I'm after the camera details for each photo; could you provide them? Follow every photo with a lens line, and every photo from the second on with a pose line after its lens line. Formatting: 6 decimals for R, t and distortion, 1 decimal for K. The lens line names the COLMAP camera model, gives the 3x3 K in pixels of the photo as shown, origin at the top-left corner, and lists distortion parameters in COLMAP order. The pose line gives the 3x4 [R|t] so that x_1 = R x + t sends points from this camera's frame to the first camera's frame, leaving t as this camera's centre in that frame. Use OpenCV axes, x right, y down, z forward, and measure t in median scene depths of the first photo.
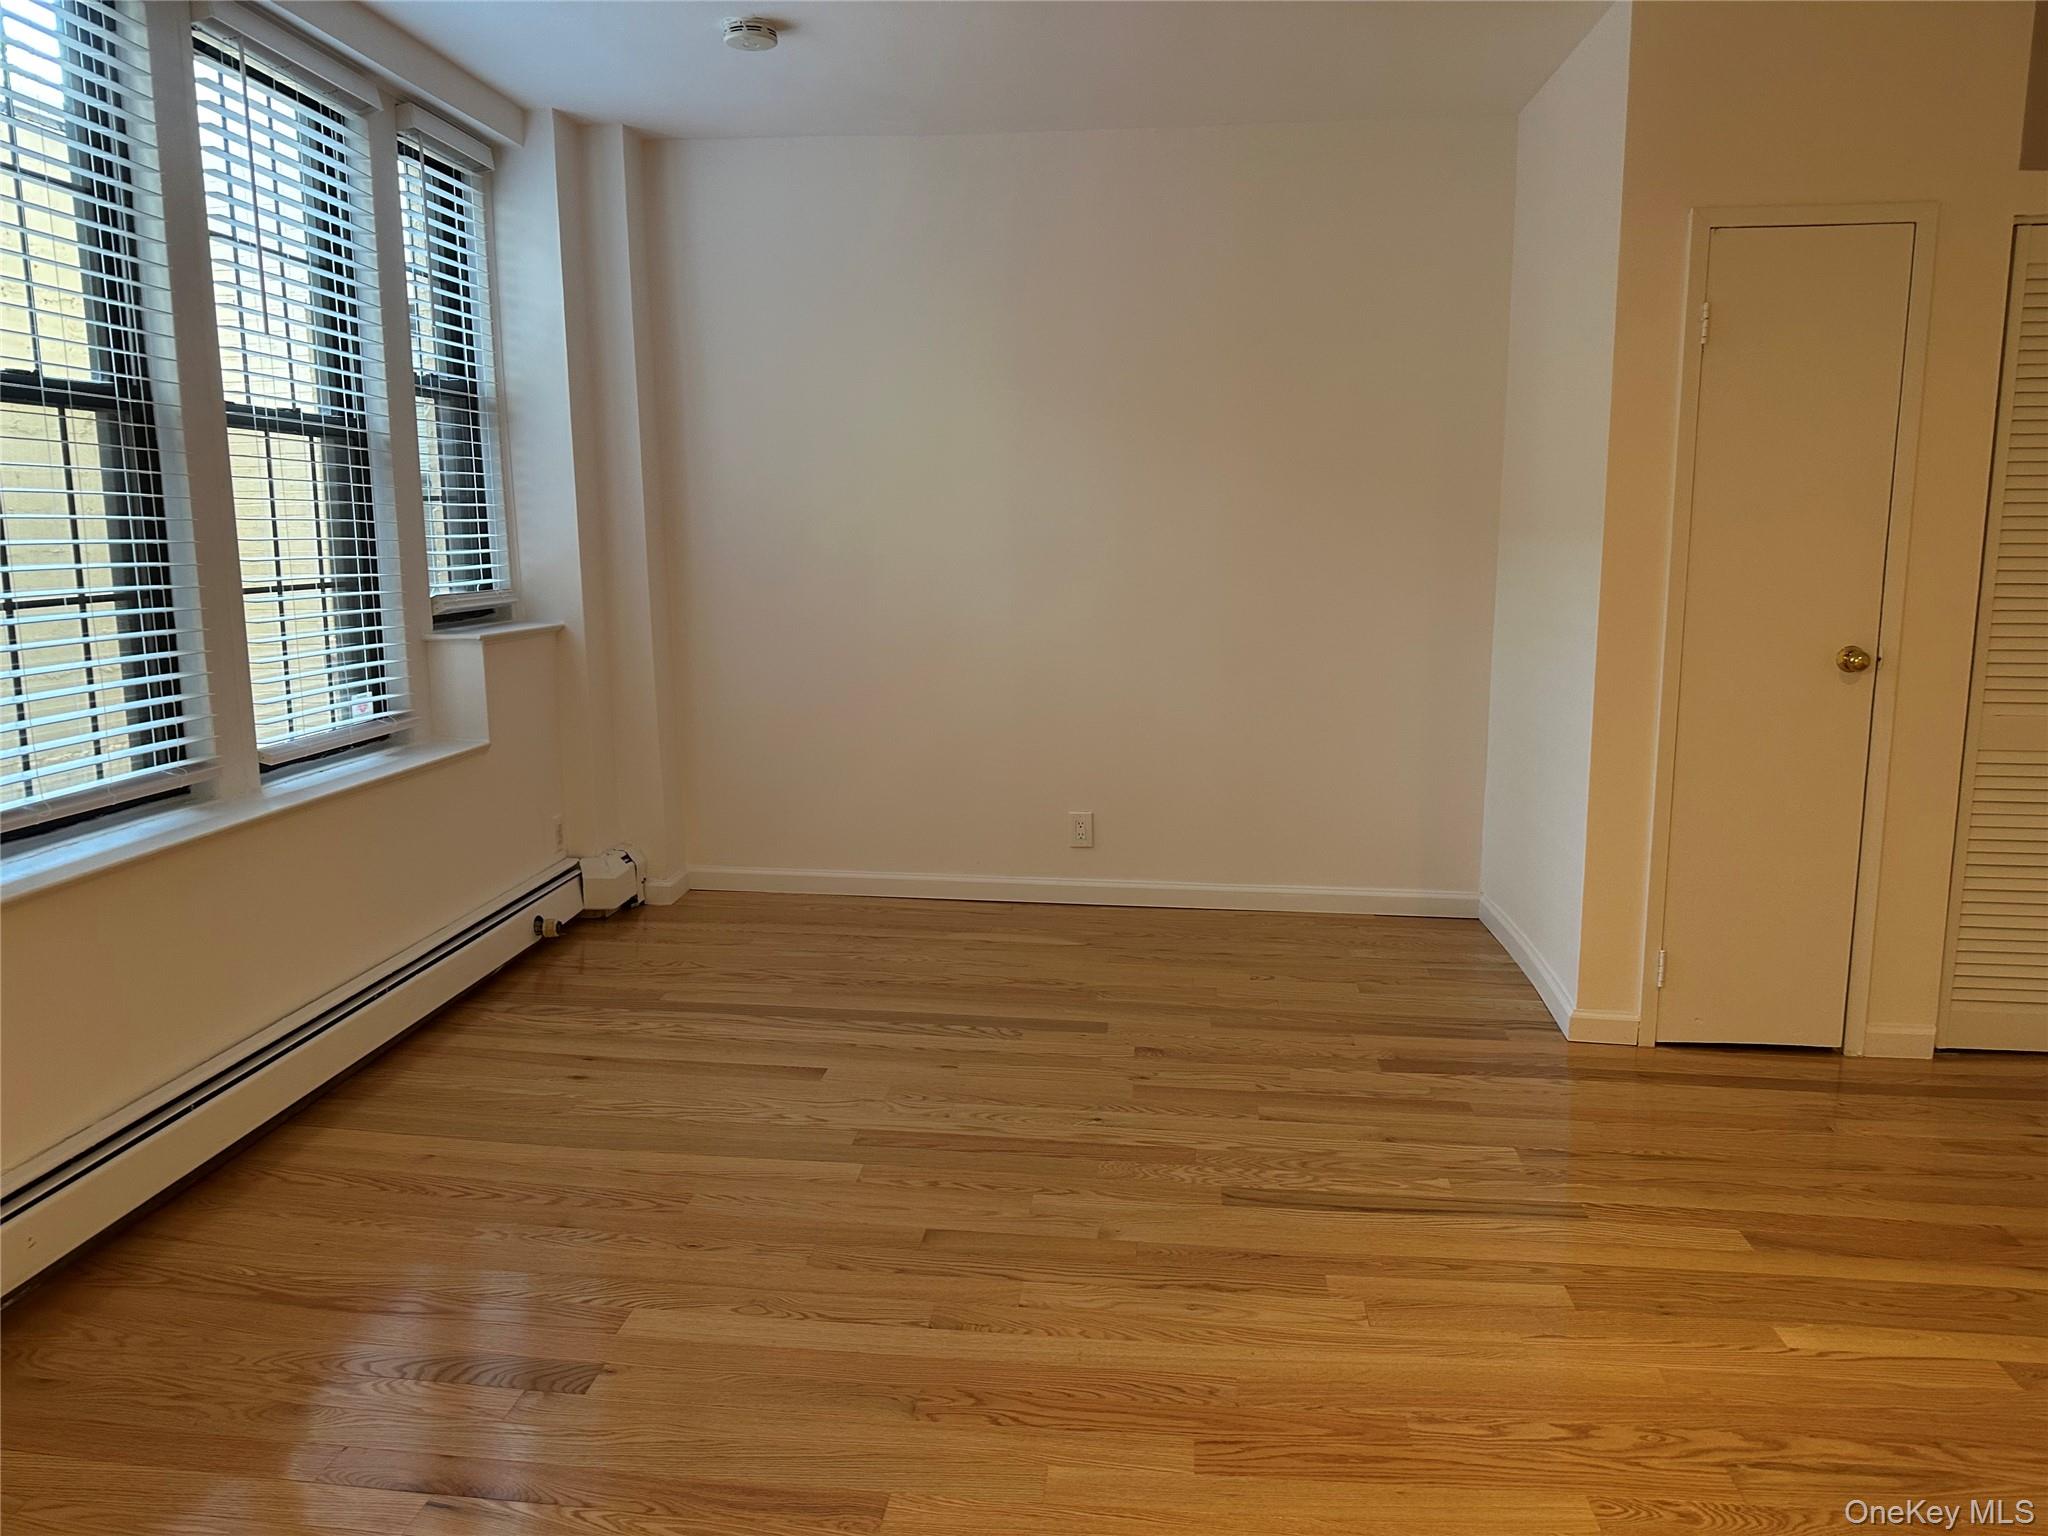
lens RADIAL K [[1432.0, 0, 1014.6], [0, 1432.0, 757.0], [0, 0, 1]] dist [0.068966, -0.086711]
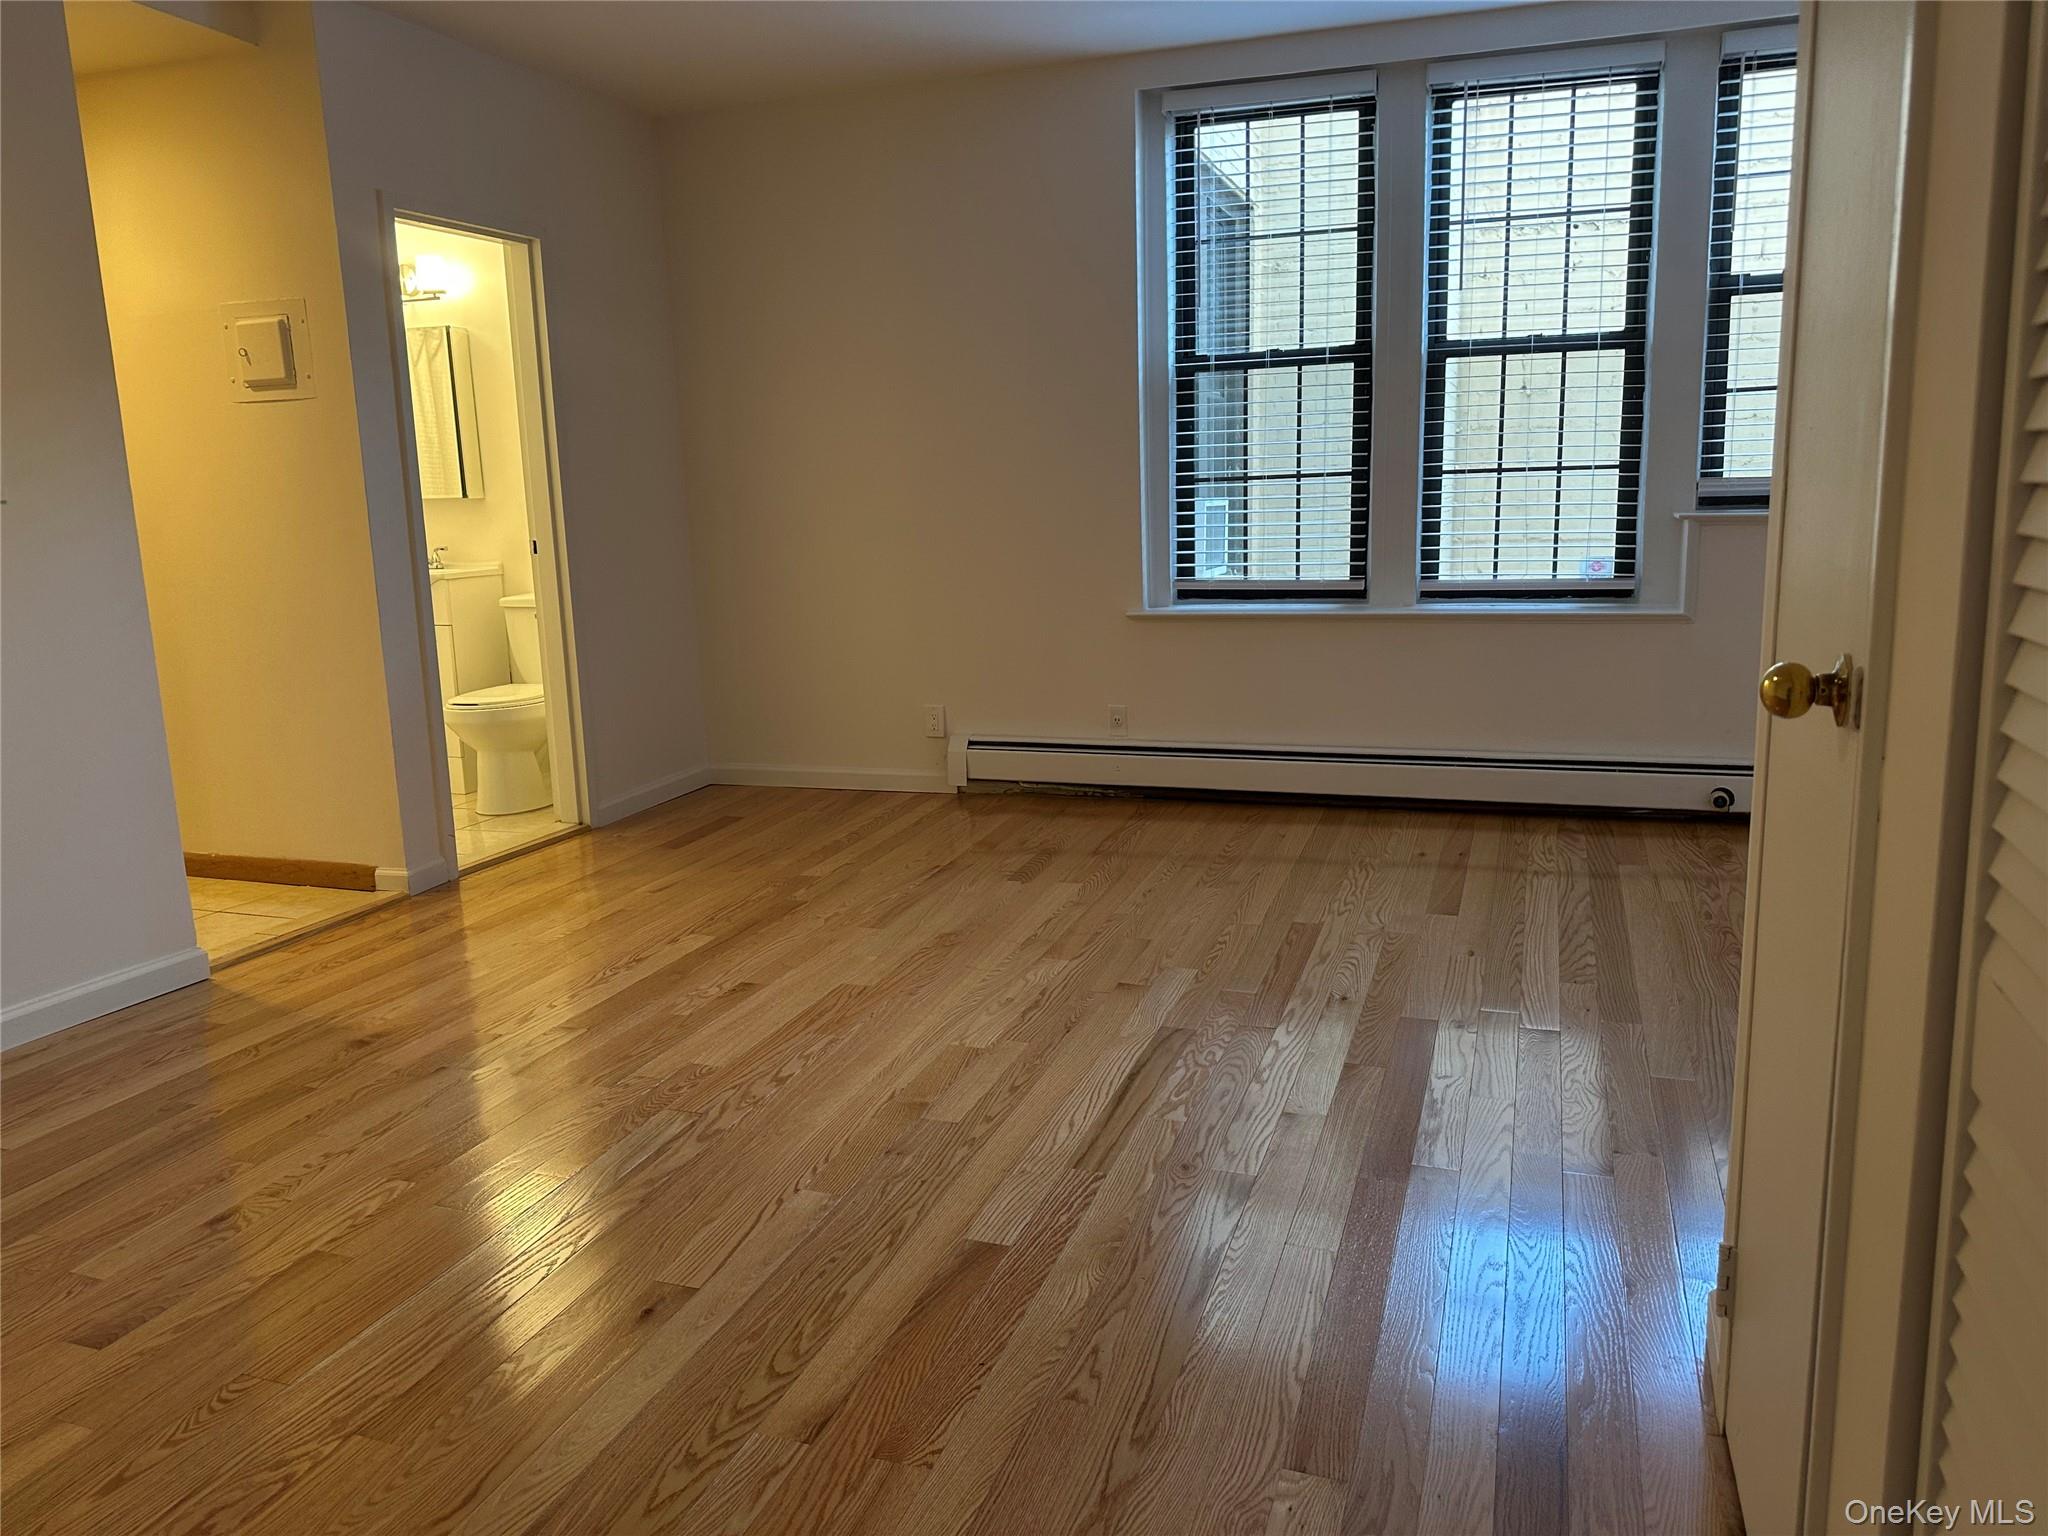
lens RADIAL K [[1432.0, 0, 1018.2], [0, 1432.0, 739.4], [0, 0, 1]] dist [0.068966, -0.086711]
pose [[-0.233055, 0.180058, -0.955649, 1.022732], [-0.128726, 0.968349, 0.213843, -0.108151], [0.963906, 0.172854, -0.202500, 0.930080]]
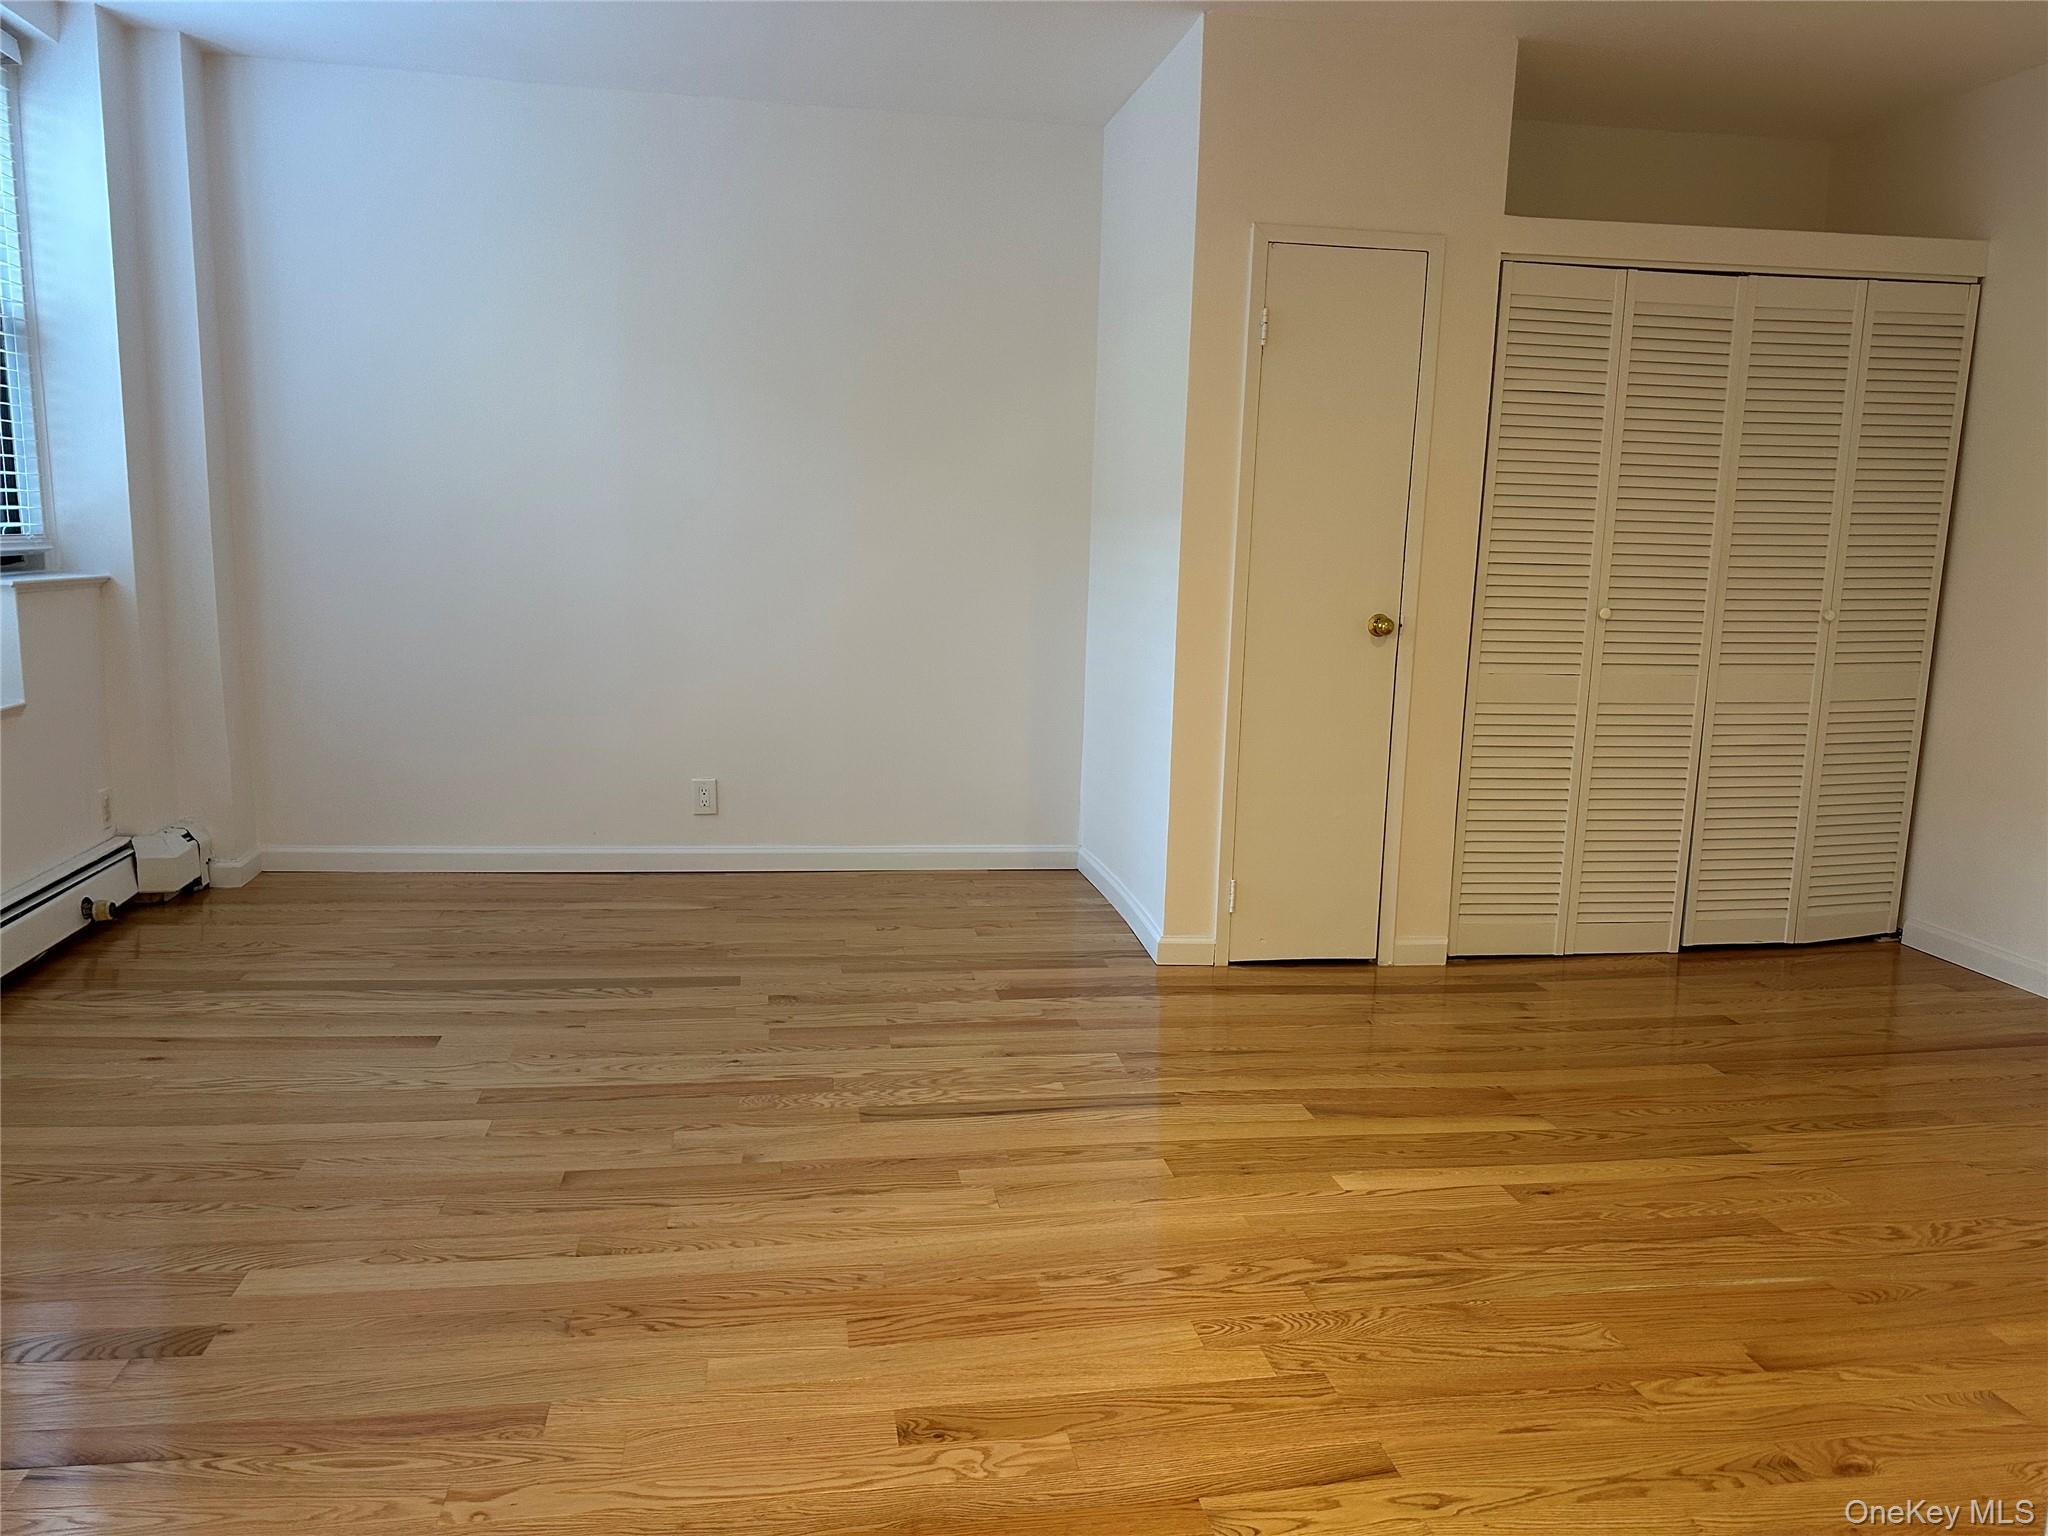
lens RADIAL K [[1432.0, 0, 1013.6], [0, 1432.0, 761.7], [0, 0, 1]] dist [0.068966, -0.086711]
pose [[0.961512, -0.012275, 0.274487, -0.029026], [0.011565, 0.999924, 0.004203, 0.037376], [-0.274518, -0.000867, 0.961582, -0.036281]]
